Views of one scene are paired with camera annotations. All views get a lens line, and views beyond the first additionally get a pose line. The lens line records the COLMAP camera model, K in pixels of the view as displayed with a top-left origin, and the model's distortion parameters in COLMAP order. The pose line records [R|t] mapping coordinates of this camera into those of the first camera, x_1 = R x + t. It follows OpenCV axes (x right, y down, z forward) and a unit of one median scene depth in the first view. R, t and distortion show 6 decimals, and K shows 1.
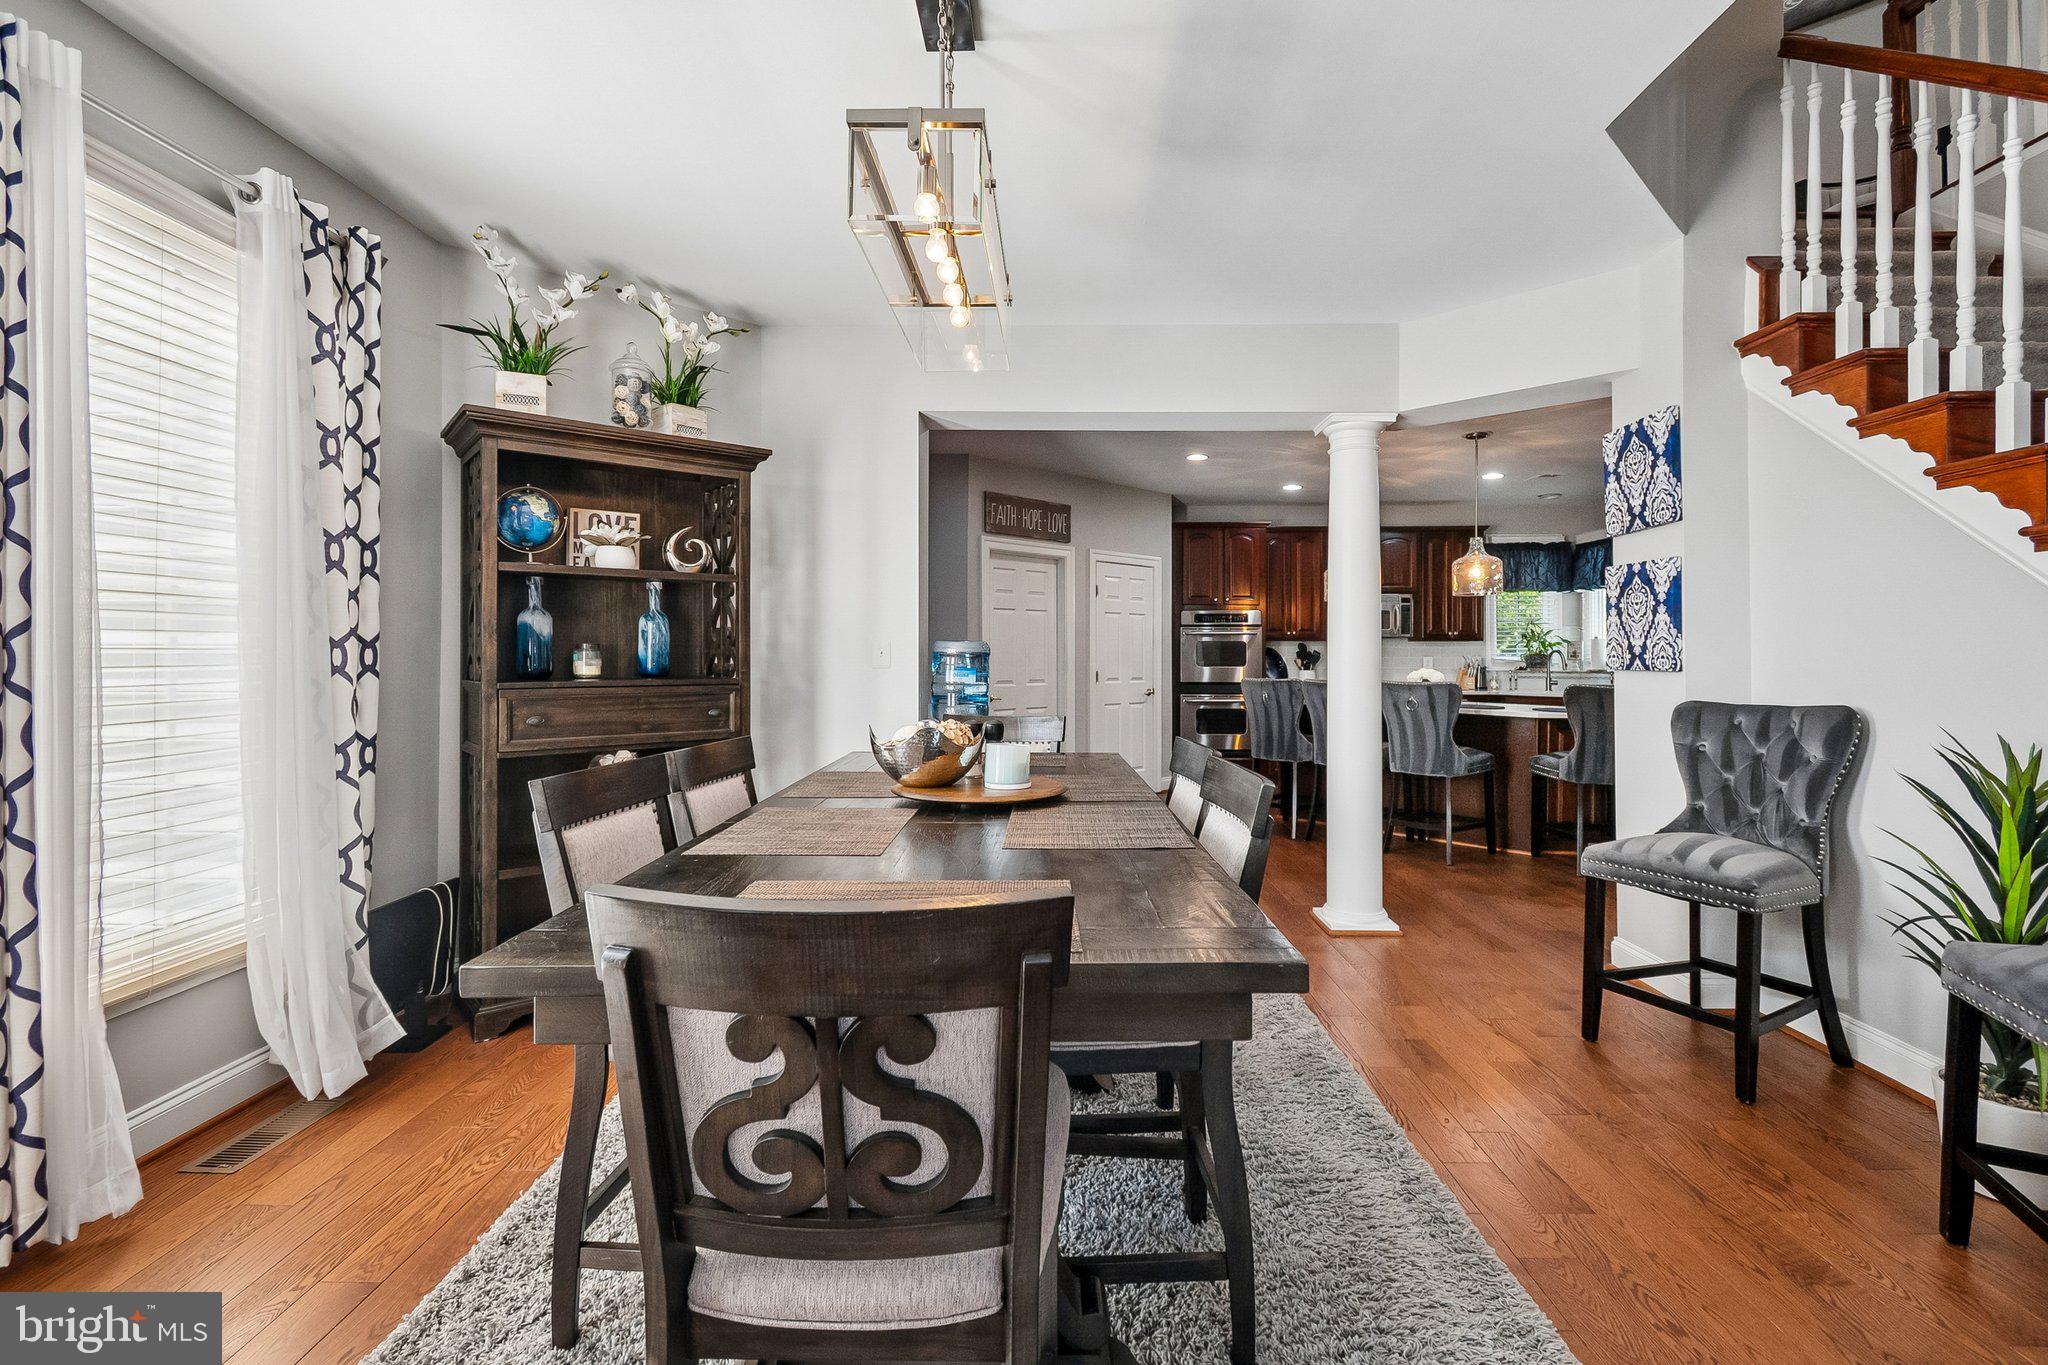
lens RADIAL K [[918.1, 0, 1019.3], [0, 918.1, 657.9], [0, 0, 1]] dist [0.009112, -0.002828]
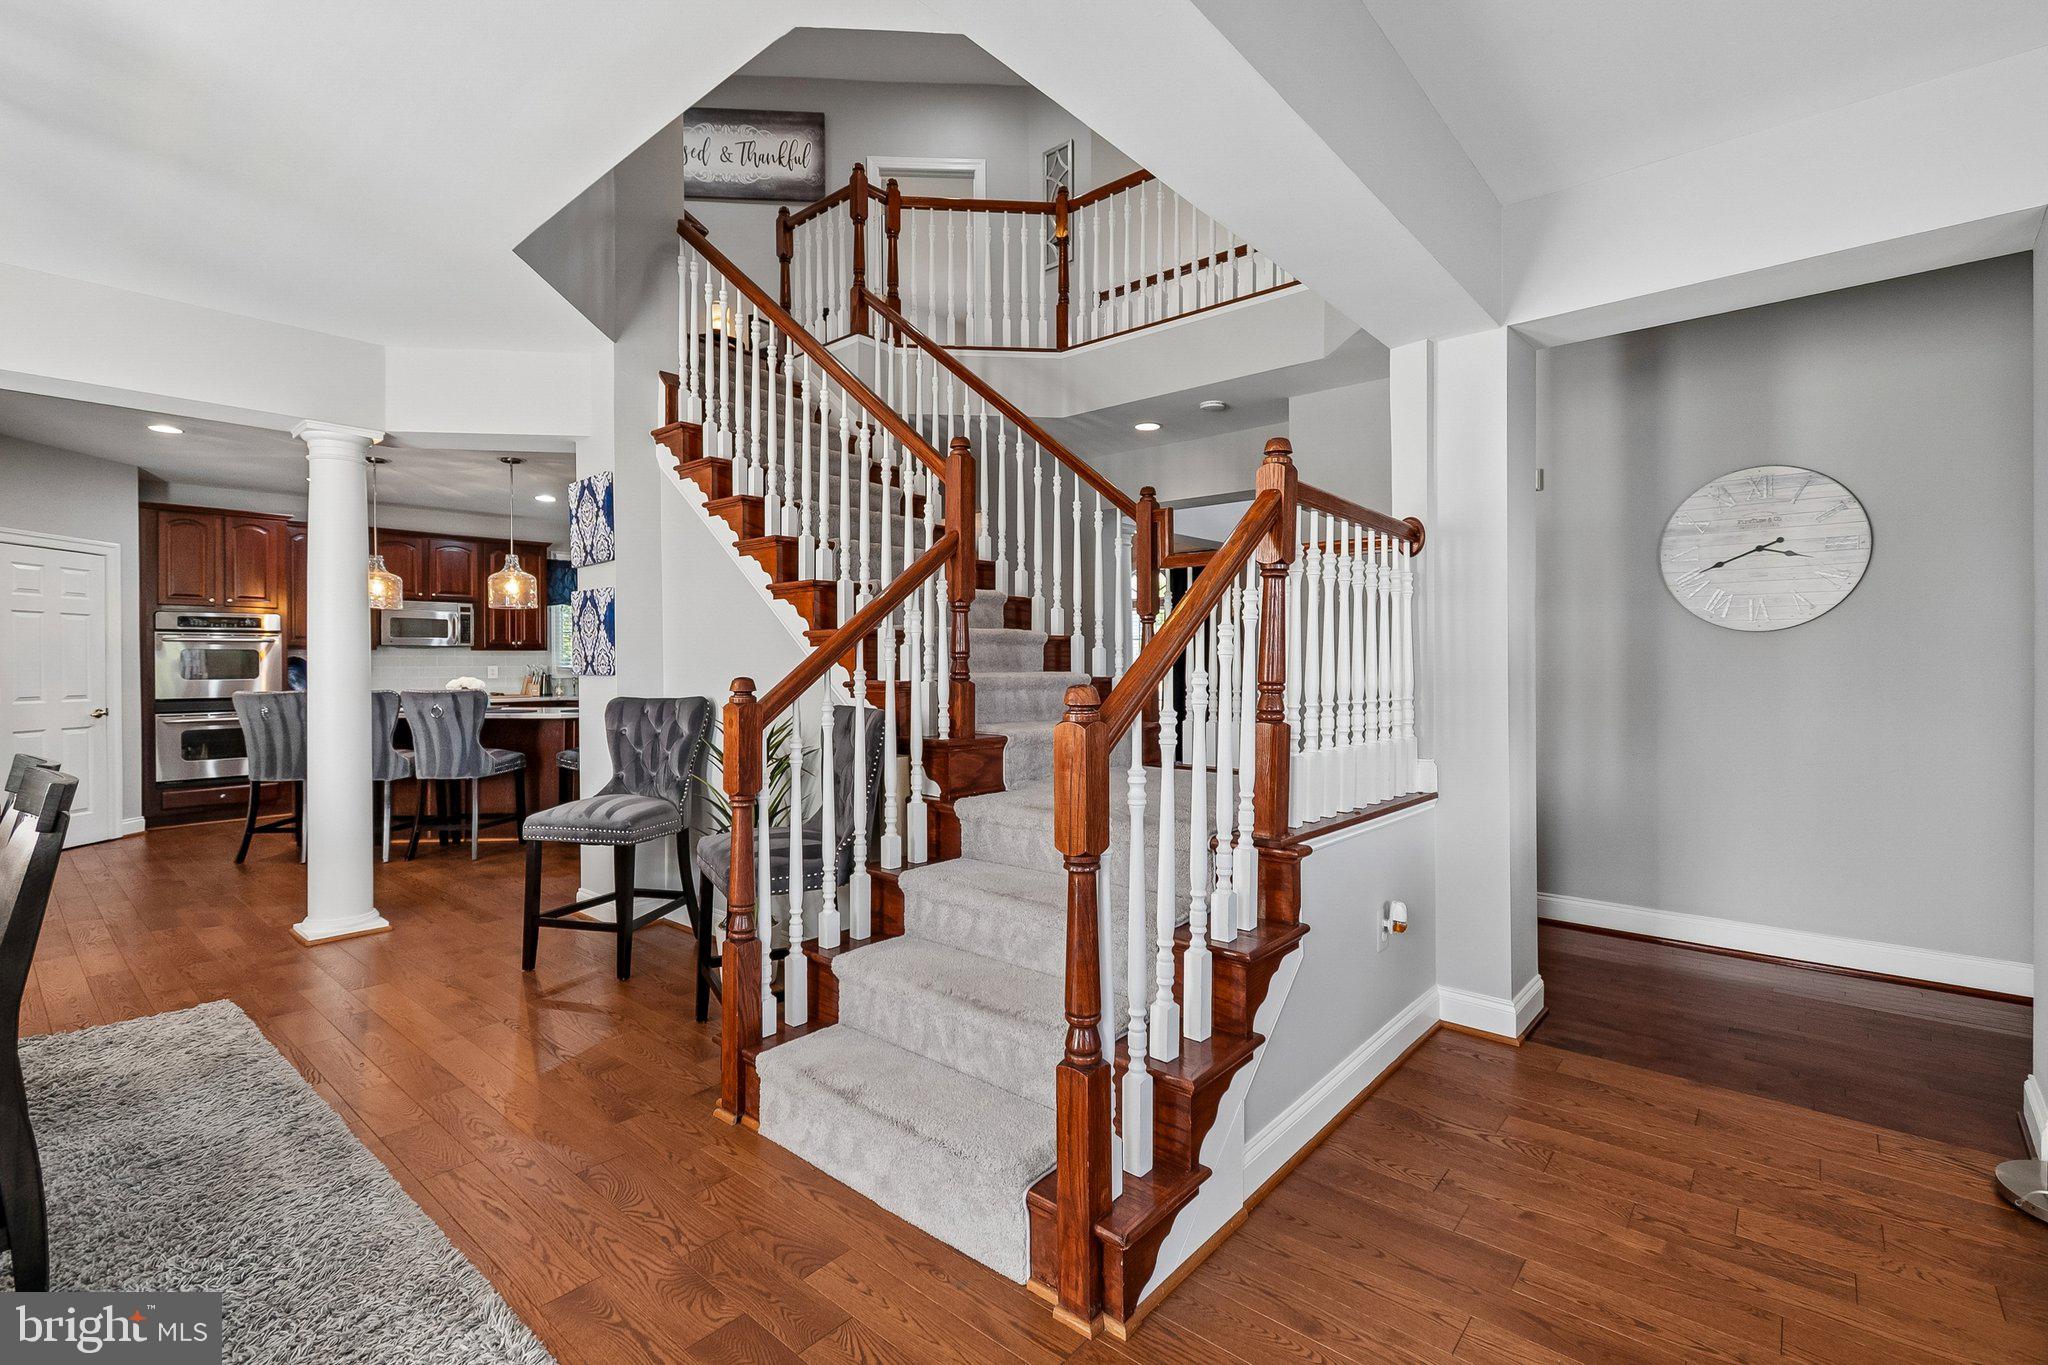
lens RADIAL K [[918.1, 0, 1030.0], [0, 918.1, 670.2], [0, 0, 1]] dist [0.009112, -0.002828]
pose [[0.629461, -0.012778, 0.776927, 0.055503], [0.010018, 0.999915, 0.008329, 0.002328], [-0.776968, 0.002540, 0.629536, -0.222893]]
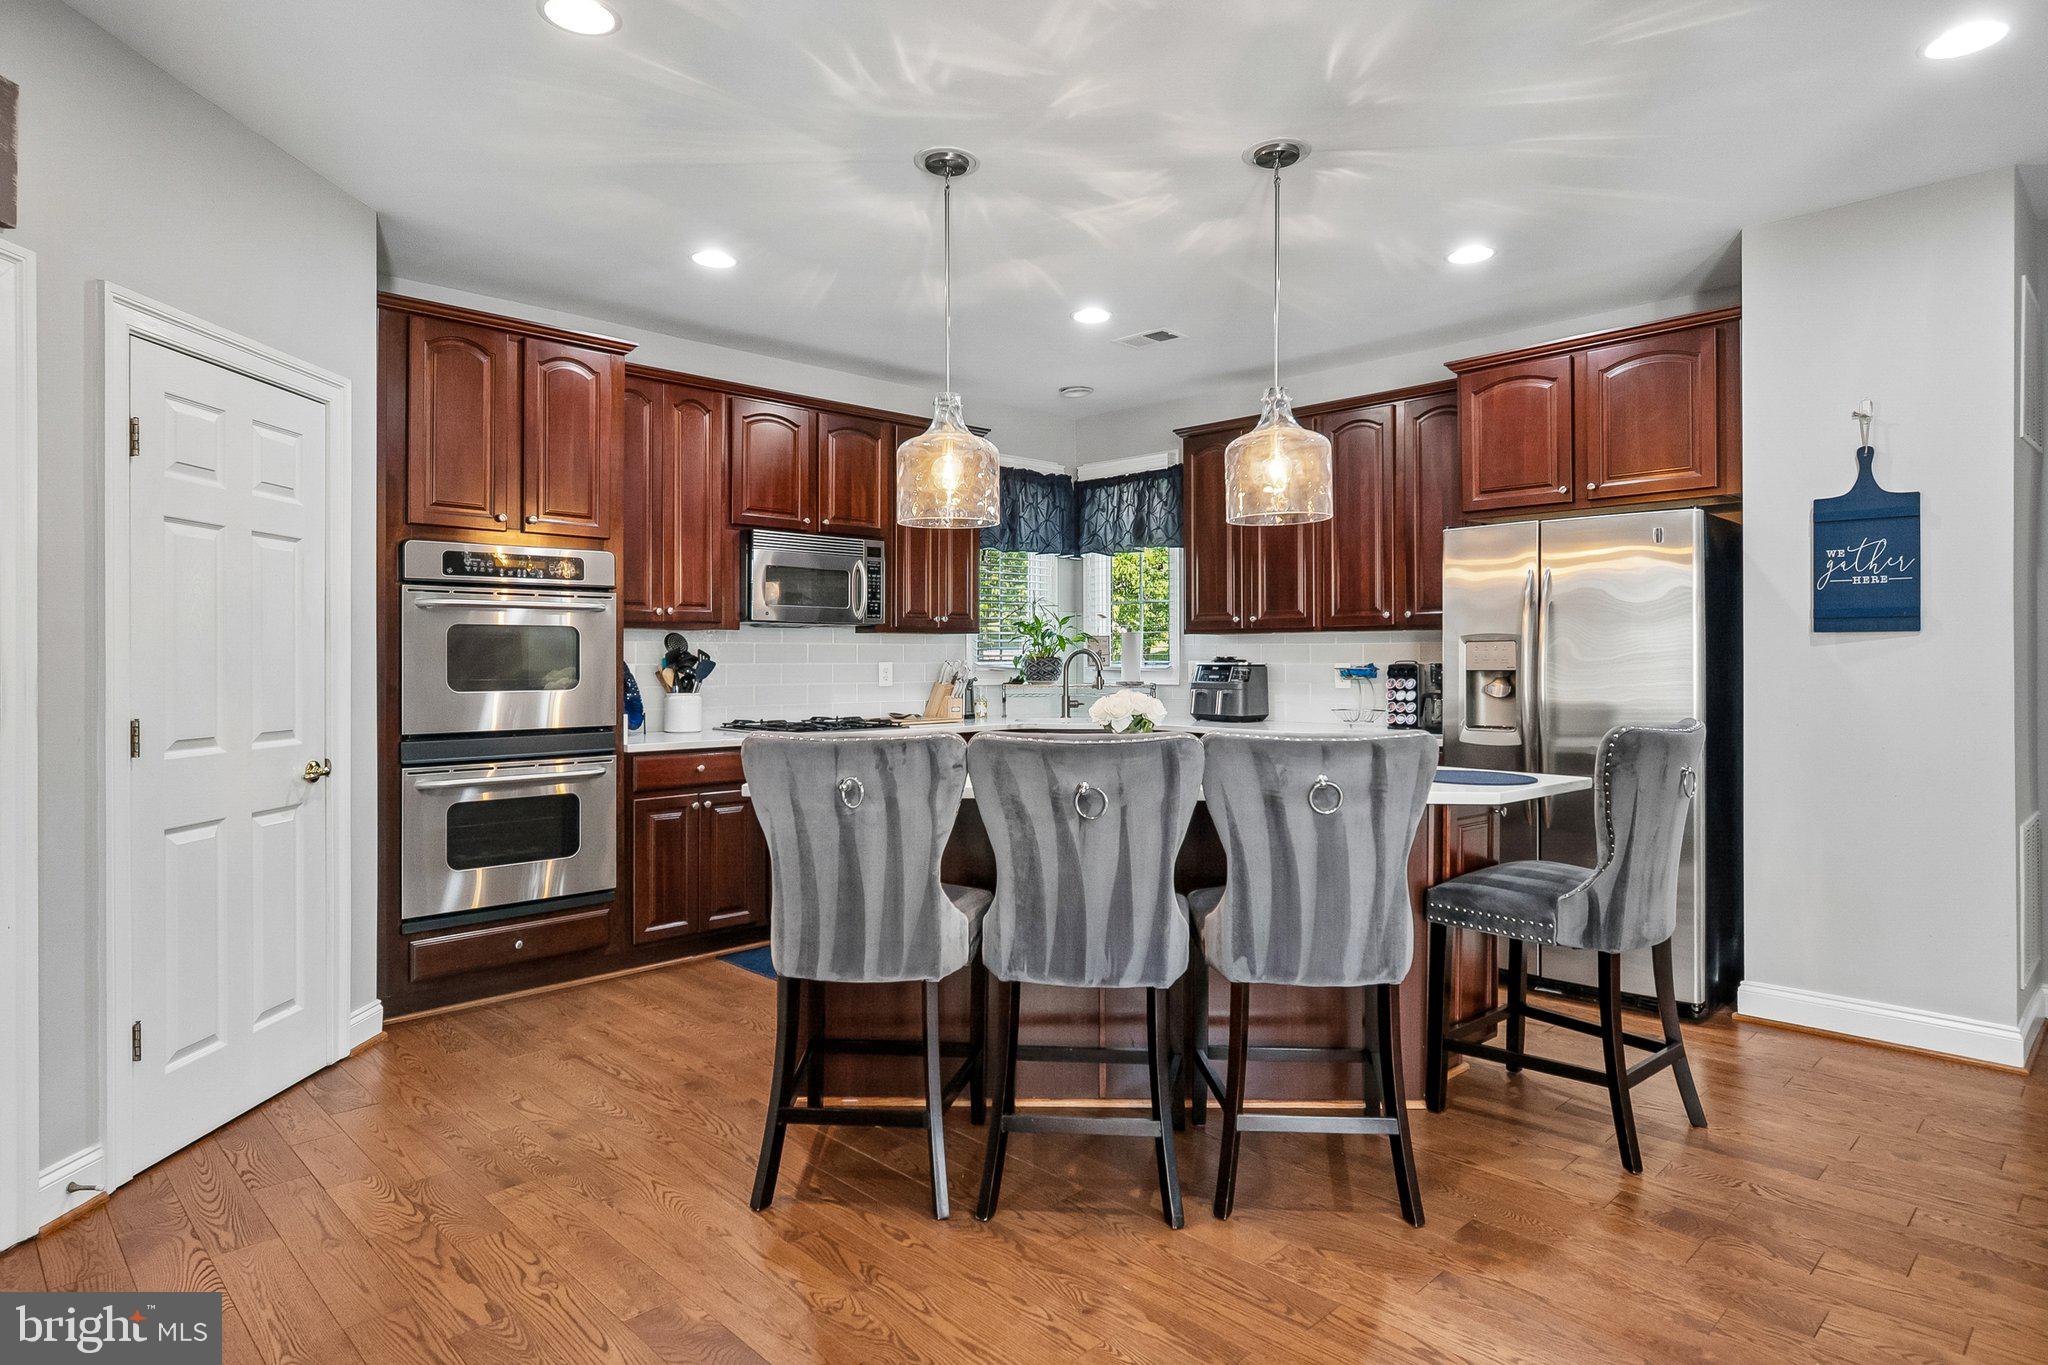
lens RADIAL K [[1159.5, 0, 1041.0], [0, 1159.5, 658.0], [0, 0, 1]] dist [0.004659, -0.001685]
pose [[0.681593, -0.003149, 0.731724, 0.022332], [0.006395, 0.999978, -0.001653, -0.004458], [-0.731703, 0.005806, 0.681599, 1.007368]]
